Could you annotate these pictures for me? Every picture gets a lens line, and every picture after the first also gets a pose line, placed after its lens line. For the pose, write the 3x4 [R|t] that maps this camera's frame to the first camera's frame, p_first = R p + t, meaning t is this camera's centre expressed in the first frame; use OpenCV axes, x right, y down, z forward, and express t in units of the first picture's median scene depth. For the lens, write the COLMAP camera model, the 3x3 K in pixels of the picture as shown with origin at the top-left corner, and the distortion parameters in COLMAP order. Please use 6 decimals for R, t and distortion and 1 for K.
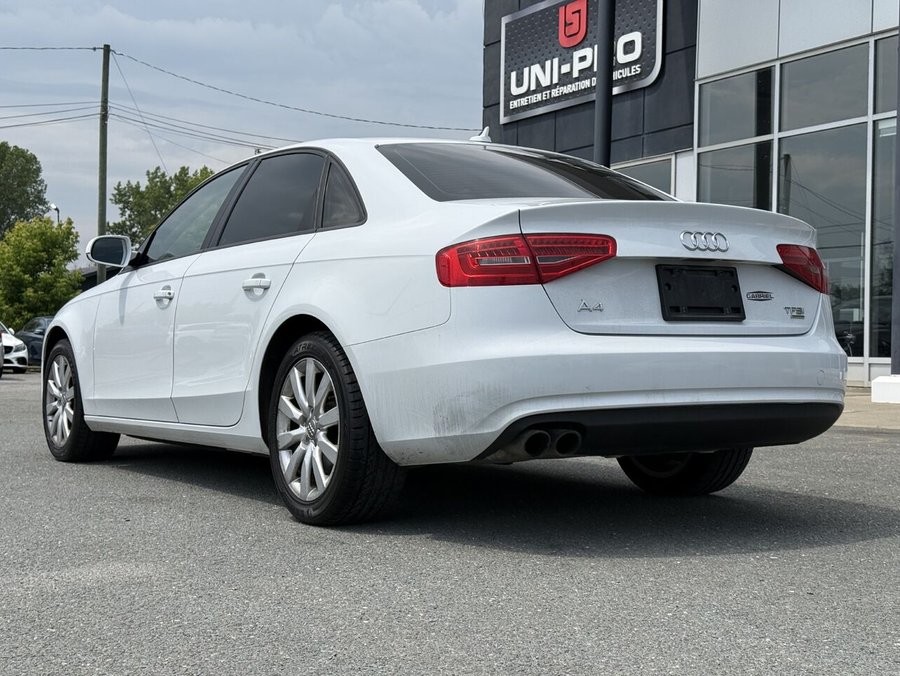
lens RADIAL K [[1281.7, 0, 452.8], [0, 1281.7, 332.4], [0, 0, 1]] dist [0.275579, -0.624730]
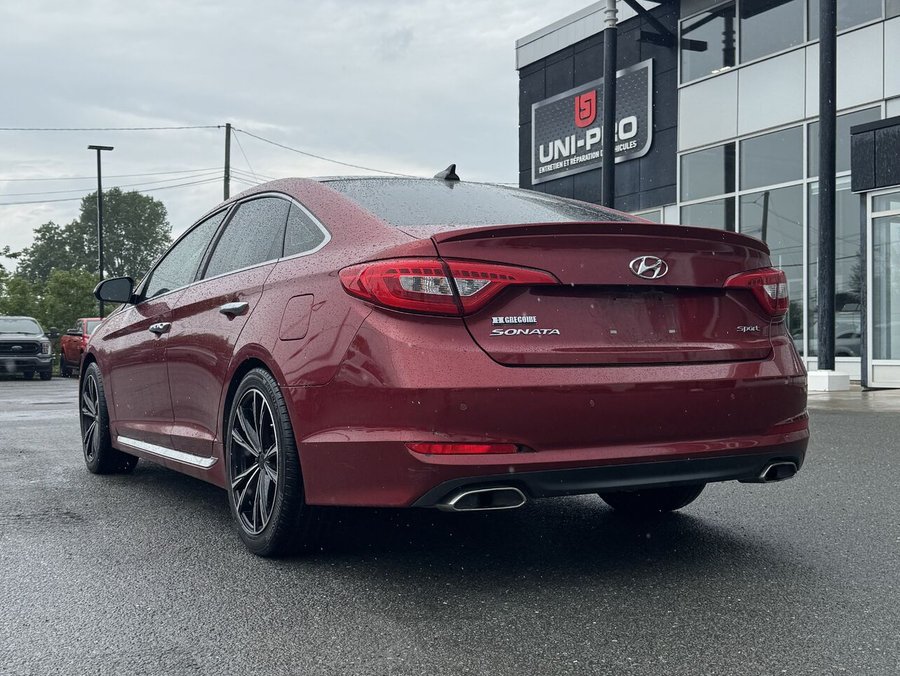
lens RADIAL K [[1064.4, 0, 440.2], [0, 1064.4, 341.6], [0, 0, 1]] dist [0.276277, -0.597618]
pose [[0.998370, -0.017843, -0.054215, -0.000632], [0.018018, 0.999834, 0.002737, -0.005140], [0.054157, -0.003709, 0.998526, -0.114243]]
